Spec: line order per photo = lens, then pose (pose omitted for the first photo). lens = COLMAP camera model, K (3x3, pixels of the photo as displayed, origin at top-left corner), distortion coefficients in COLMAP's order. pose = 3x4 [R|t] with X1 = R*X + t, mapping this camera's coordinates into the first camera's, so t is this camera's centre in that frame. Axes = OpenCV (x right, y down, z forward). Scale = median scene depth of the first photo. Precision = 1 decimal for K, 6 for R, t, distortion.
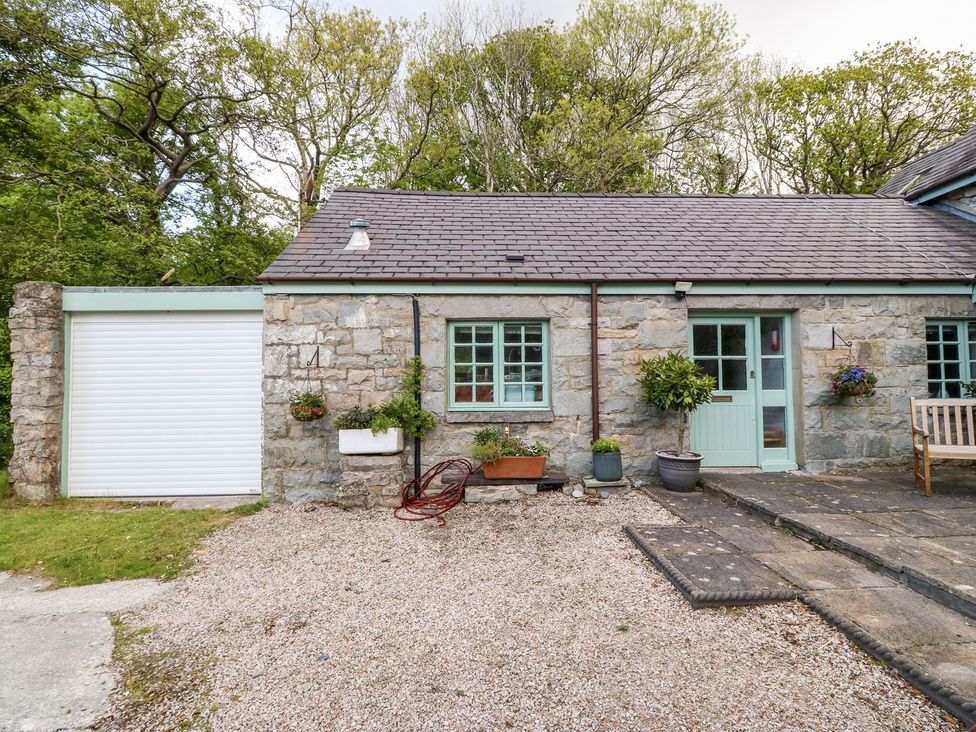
lens RADIAL K [[515.9, 0, 540.1], [0, 515.9, 363.7], [0, 0, 1]] dist [-0.001588, -0.026803]
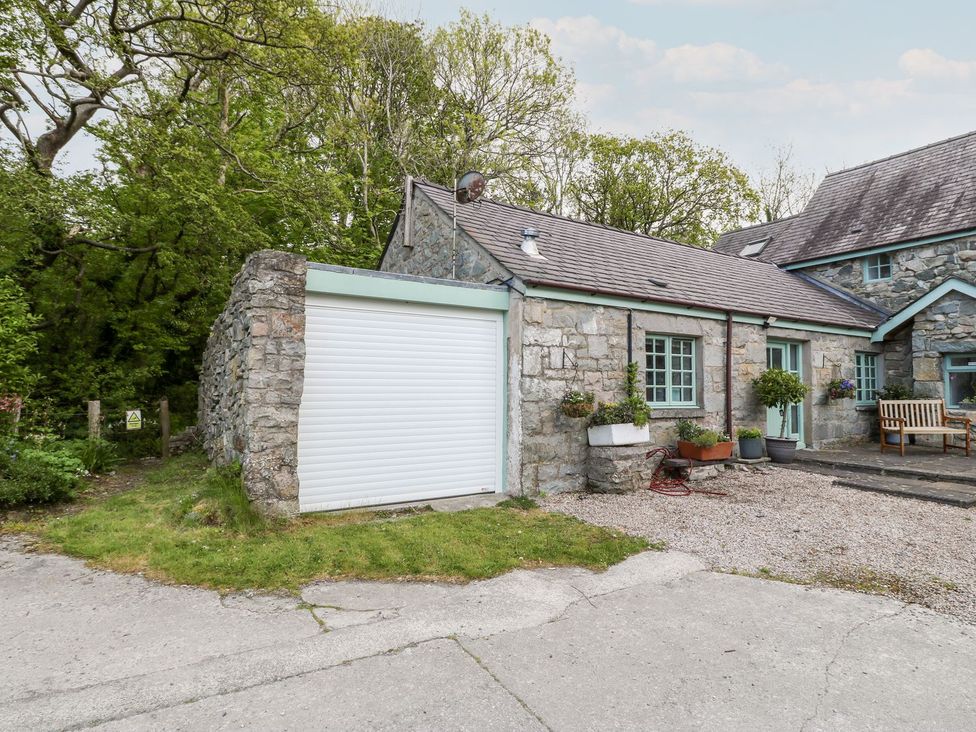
lens RADIAL K [[539.2, 0, 493.6], [0, 539.2, 365.2], [0, 0, 1]] dist [-0.071754, 0.034744]
pose [[0.884533, 0.037375, 0.464979, -1.074265], [-0.031508, 0.999296, -0.020385, 0.027651], [-0.465413, 0.003380, 0.885087, 0.067789]]
